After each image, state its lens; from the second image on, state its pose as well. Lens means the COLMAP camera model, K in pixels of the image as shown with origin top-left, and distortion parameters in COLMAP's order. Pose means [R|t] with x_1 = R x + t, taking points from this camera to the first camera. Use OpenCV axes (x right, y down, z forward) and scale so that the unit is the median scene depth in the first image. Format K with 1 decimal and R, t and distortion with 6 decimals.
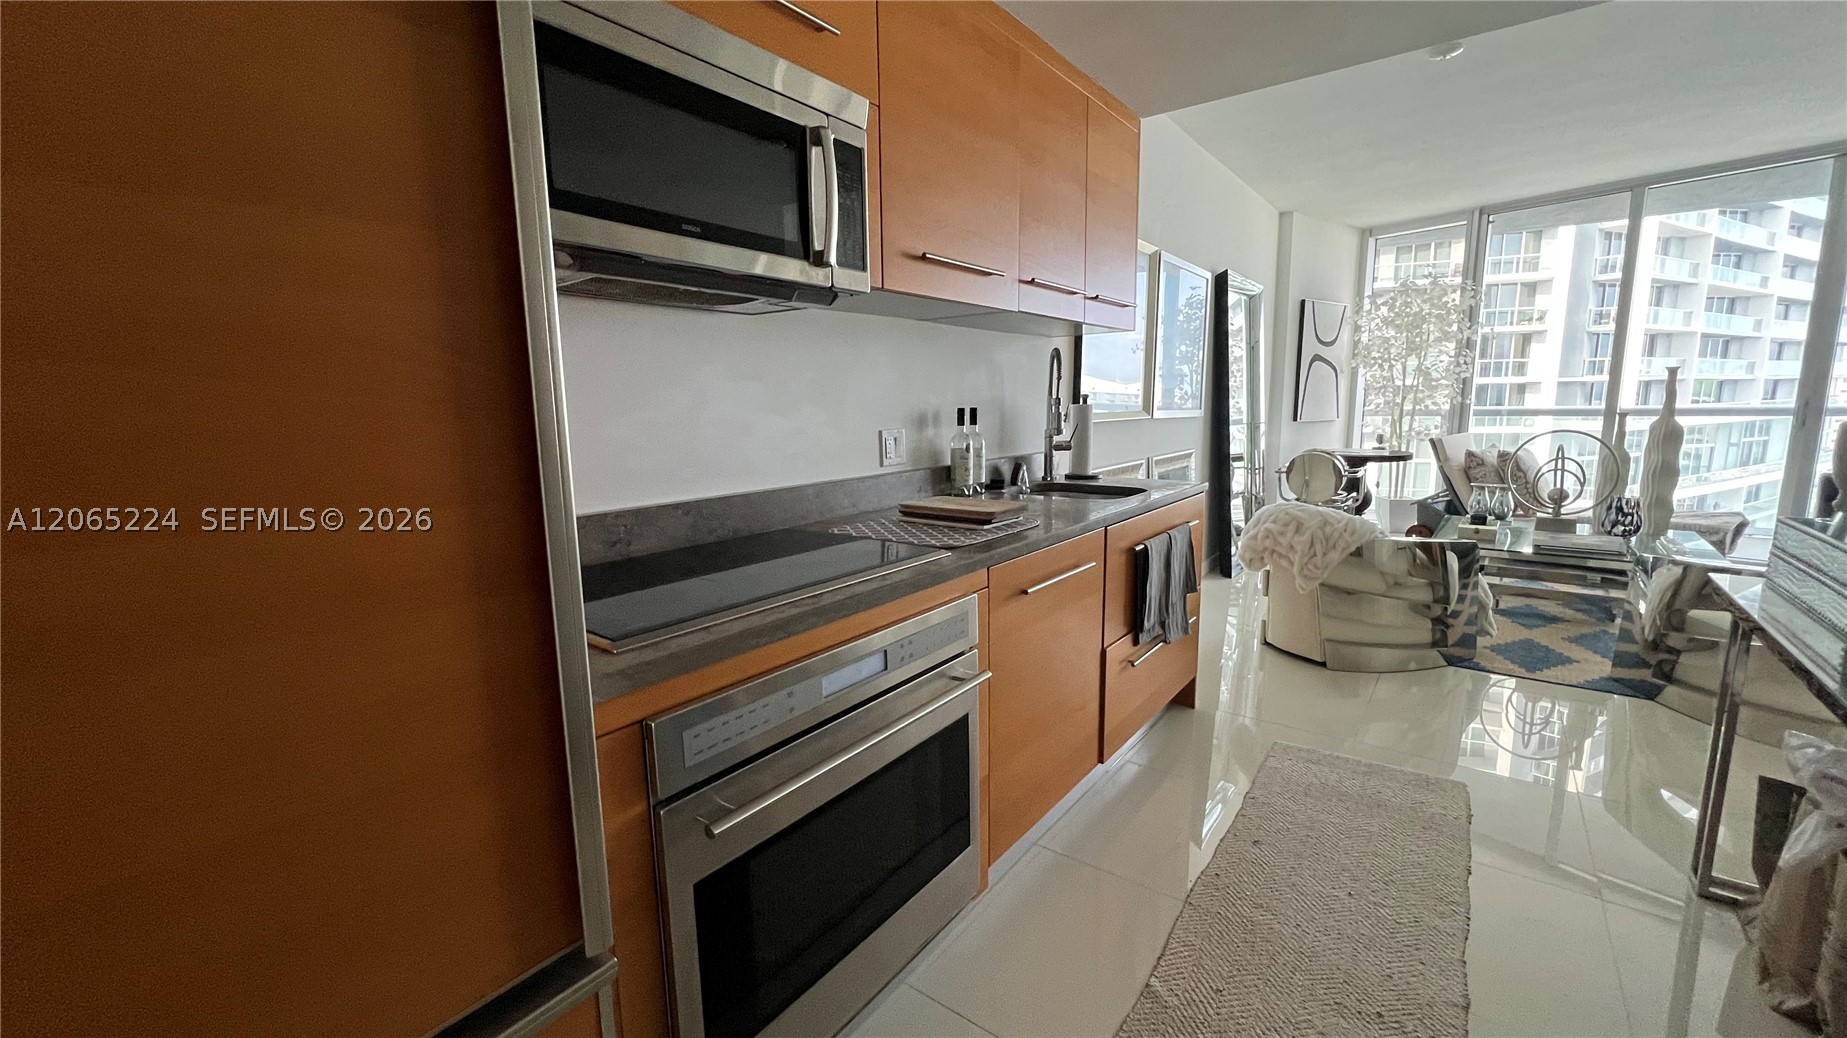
lens RADIAL K [[738.1, 0, 922.0], [0, 738.1, 514.5], [0, 0, 1]] dist [0.001155, 0.000008]
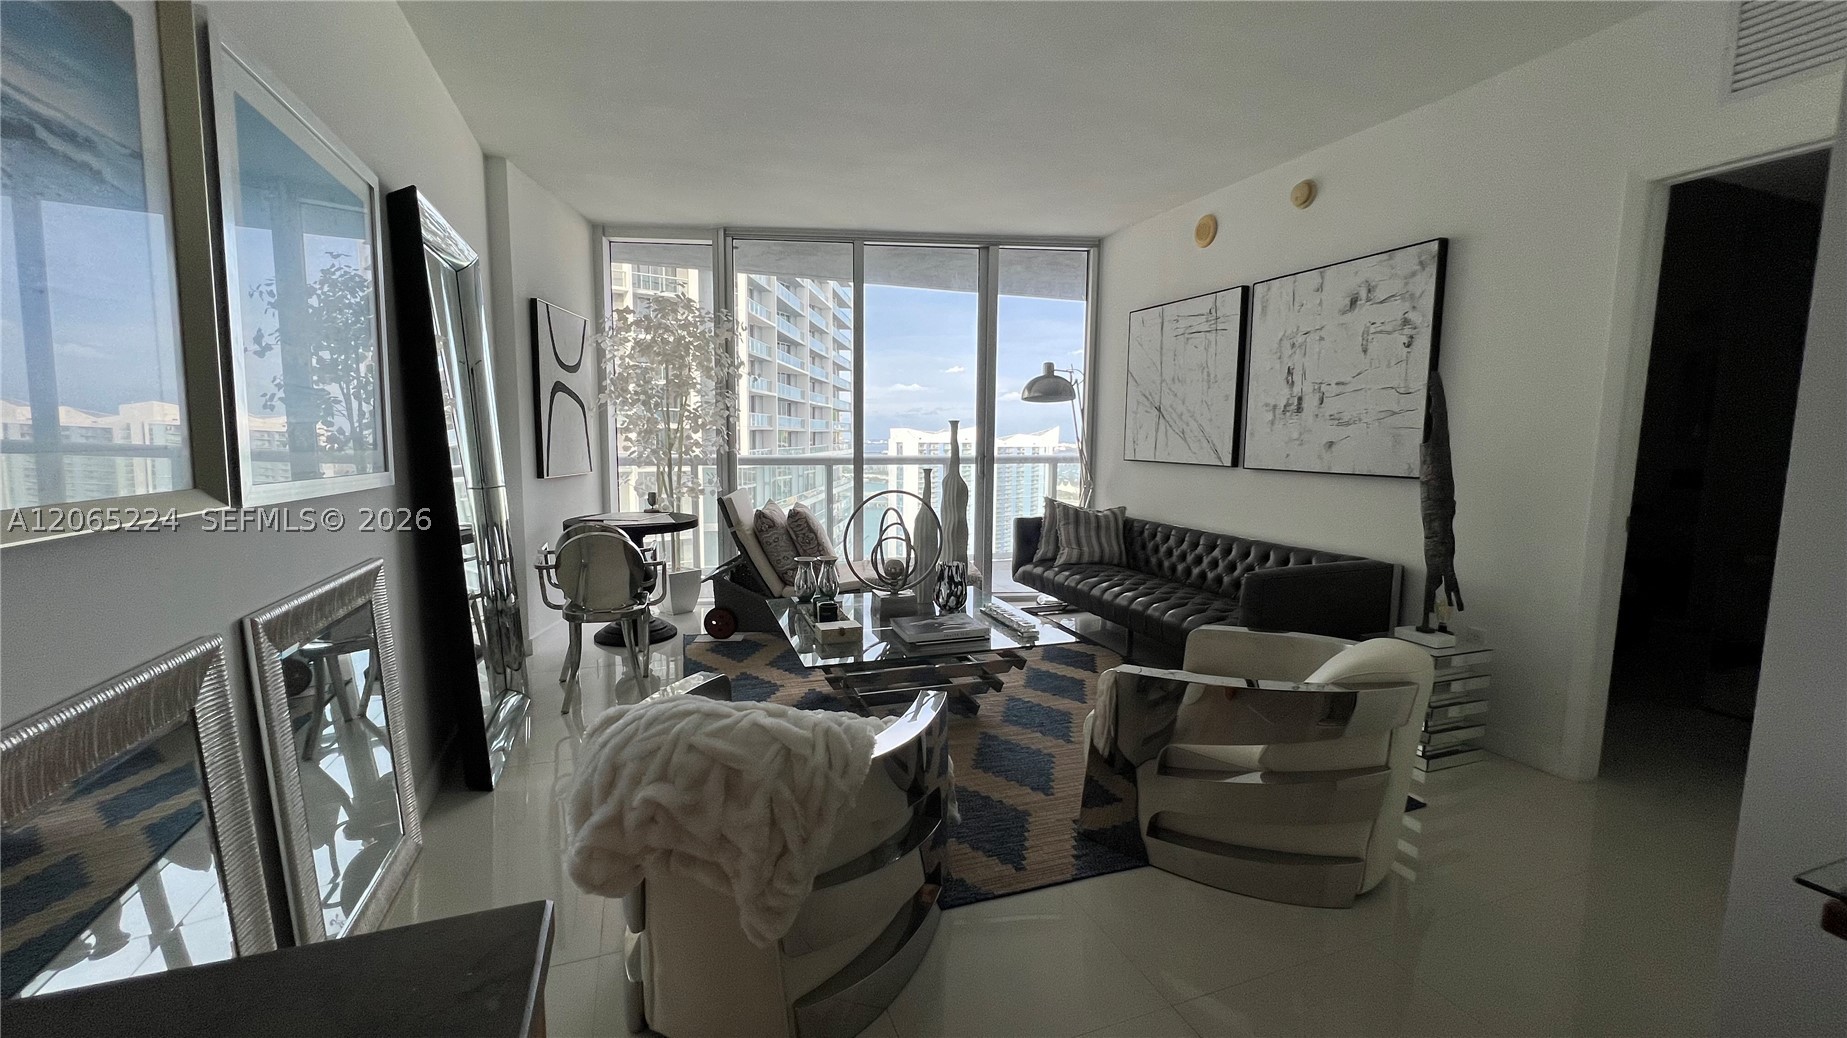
lens RADIAL K [[738.1, 0, 922.0], [0, 738.1, 514.5], [0, 0, 1]] dist [0.001155, 0.000008]
pose [[0.534565, -0.068161, 0.842374, 0.133098], [0.112227, 0.993640, 0.009183, -0.065929], [-0.837643, 0.089628, 0.538814, 0.380674]]
